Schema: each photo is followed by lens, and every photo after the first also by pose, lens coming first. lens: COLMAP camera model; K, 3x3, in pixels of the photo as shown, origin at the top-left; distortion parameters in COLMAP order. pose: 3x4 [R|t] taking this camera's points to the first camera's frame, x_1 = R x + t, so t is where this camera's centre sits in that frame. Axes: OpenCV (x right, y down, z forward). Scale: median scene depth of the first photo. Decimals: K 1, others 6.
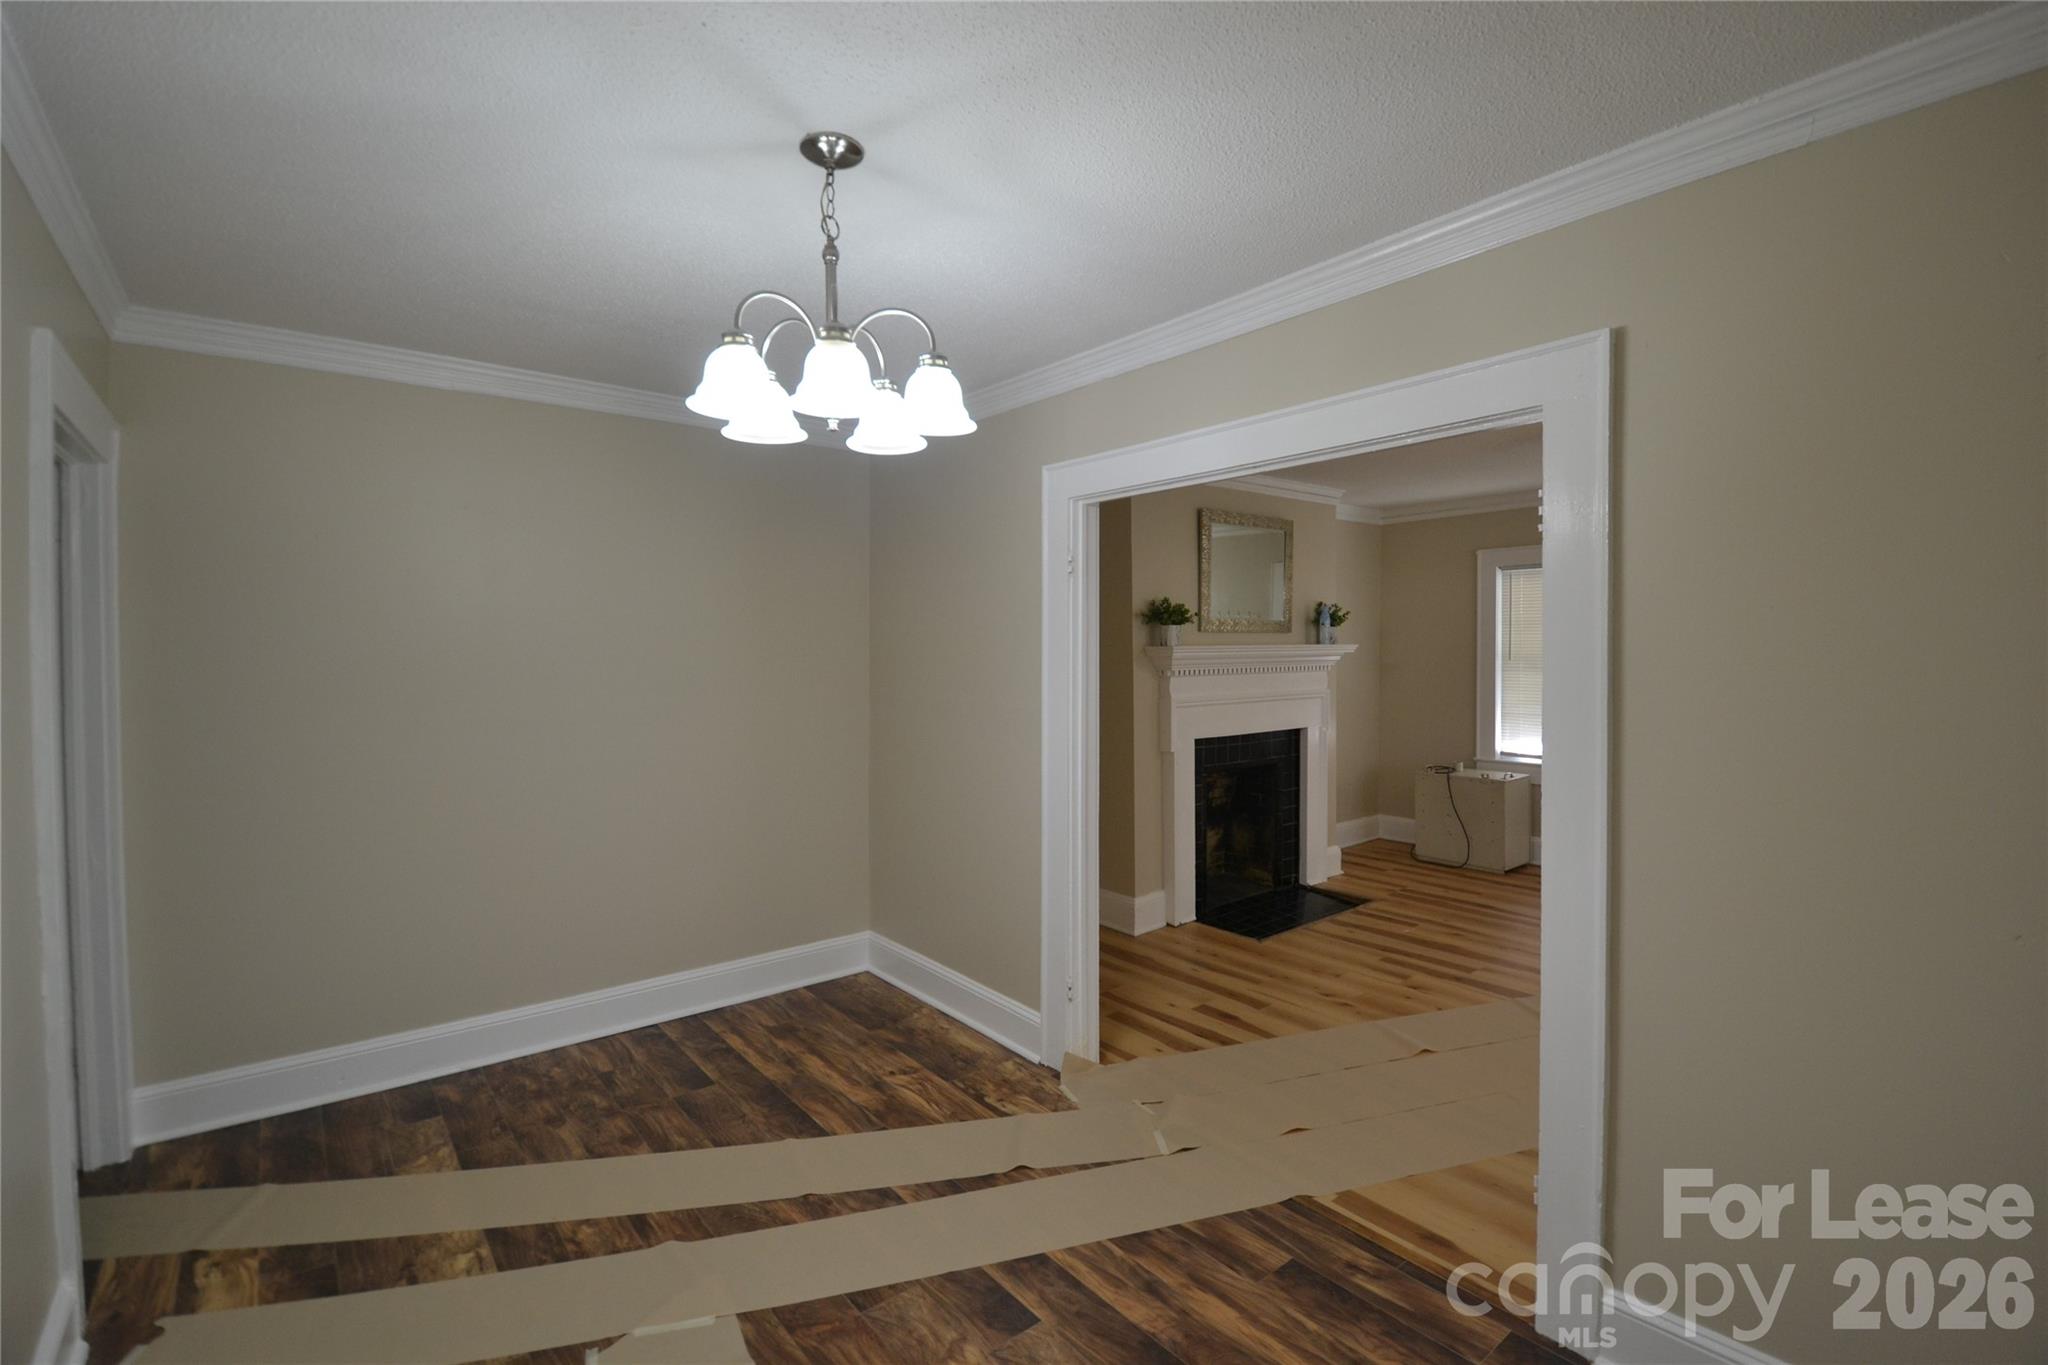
lens RADIAL K [[910.1, 0, 1020.5], [0, 910.1, 660.7], [0, 0, 1]] dist [0.004157, -0.013381]
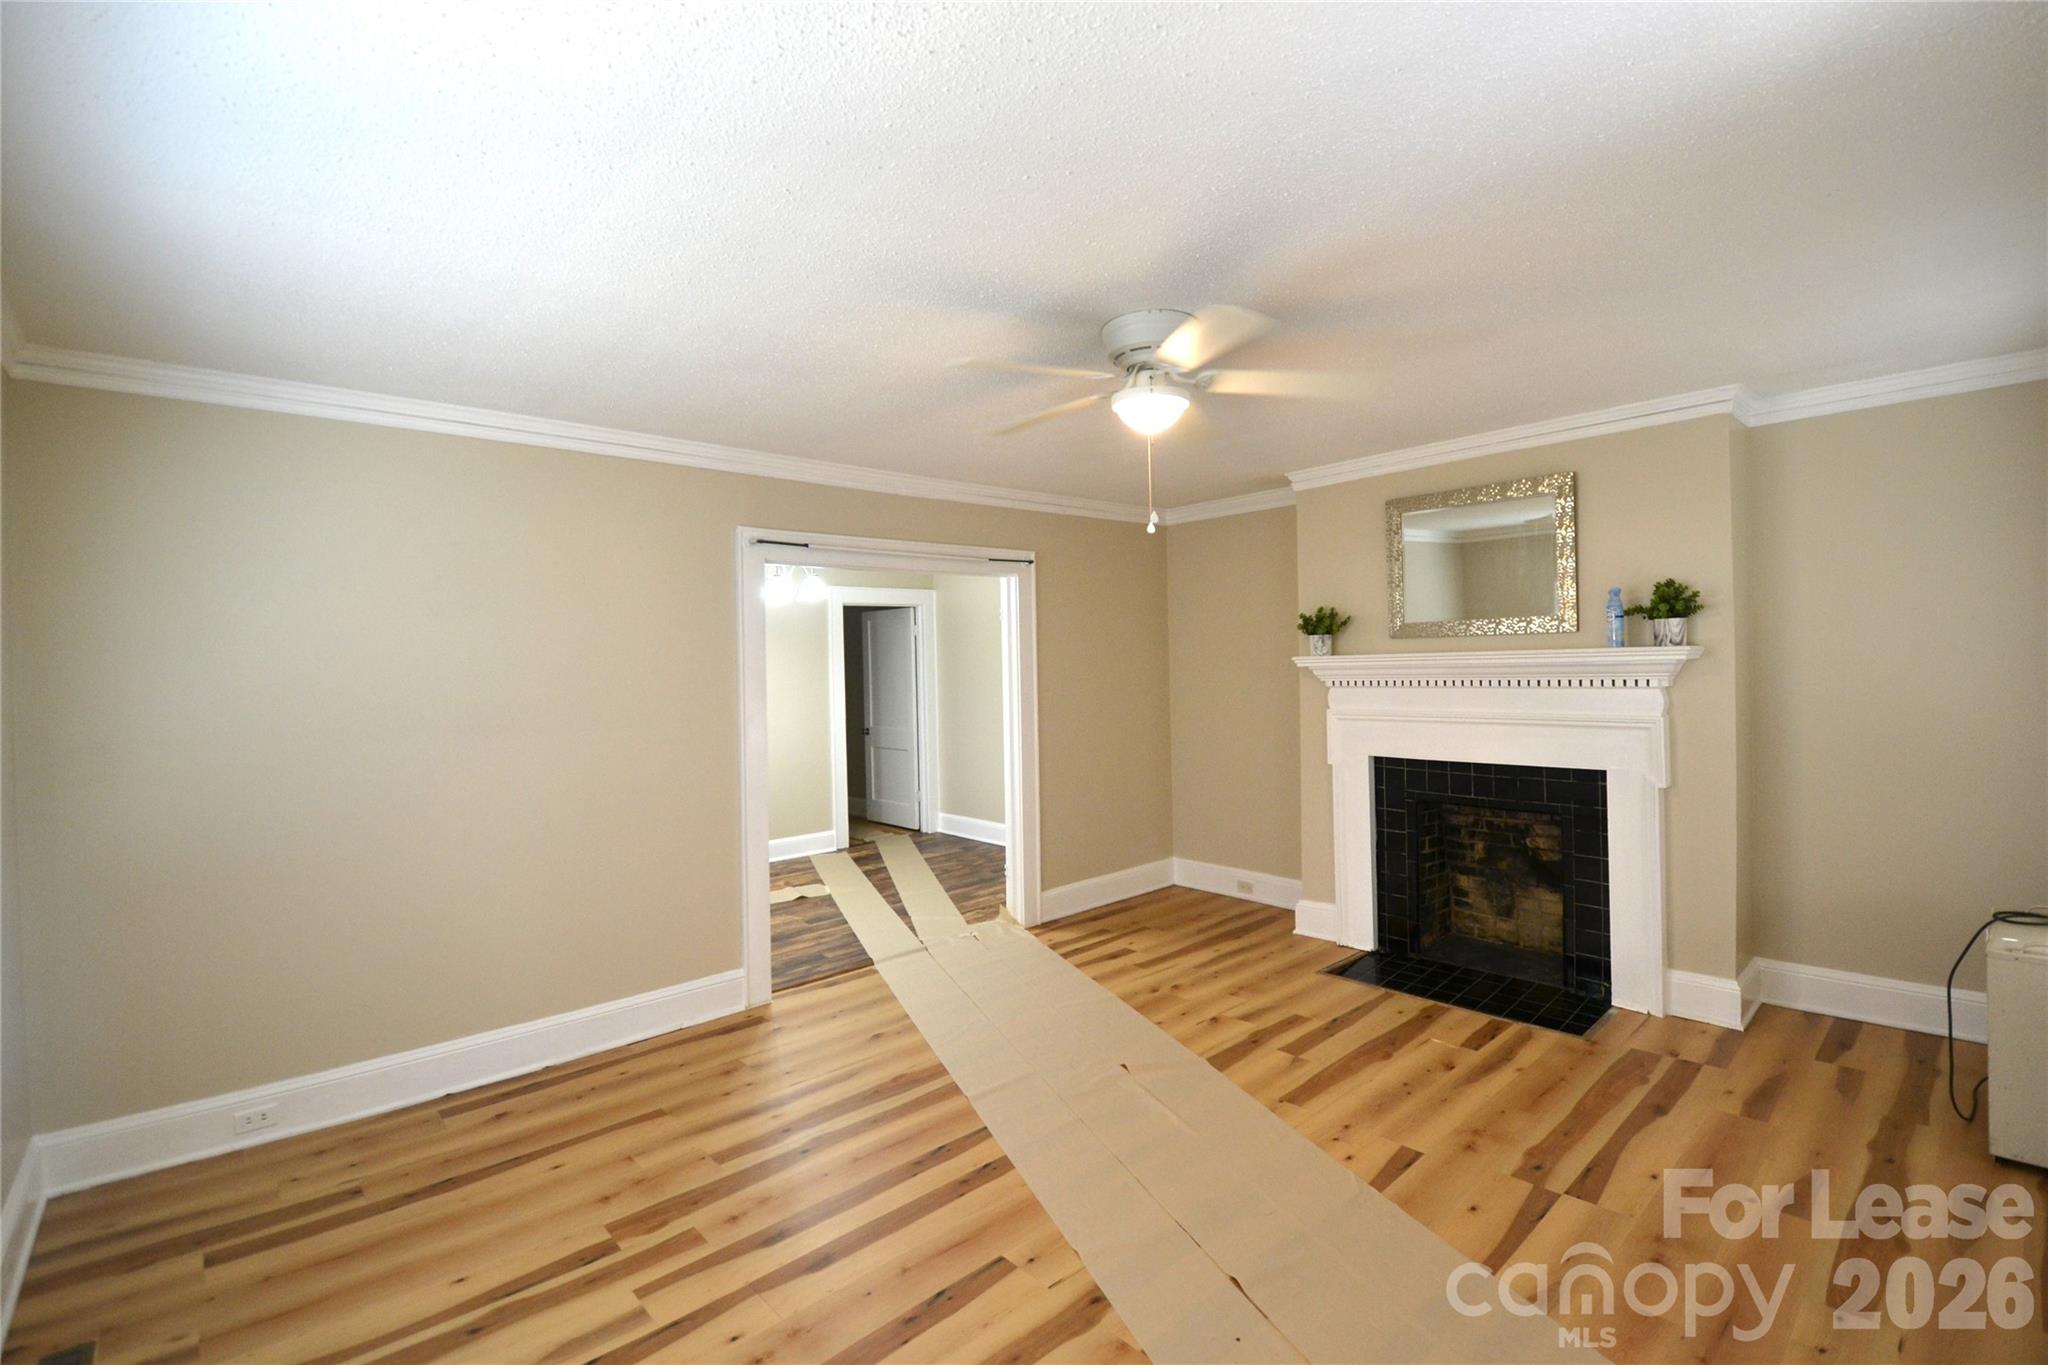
lens RADIAL K [[910.1, 0, 1023.8], [0, 910.1, 669.9], [0, 0, 1]] dist [0.004157, -0.013381]
pose [[0.053563, 0.013624, -0.998472, 1.950167], [0.012008, 0.999826, 0.014286, -0.033394], [0.998492, -0.012755, 0.053390, 1.077465]]
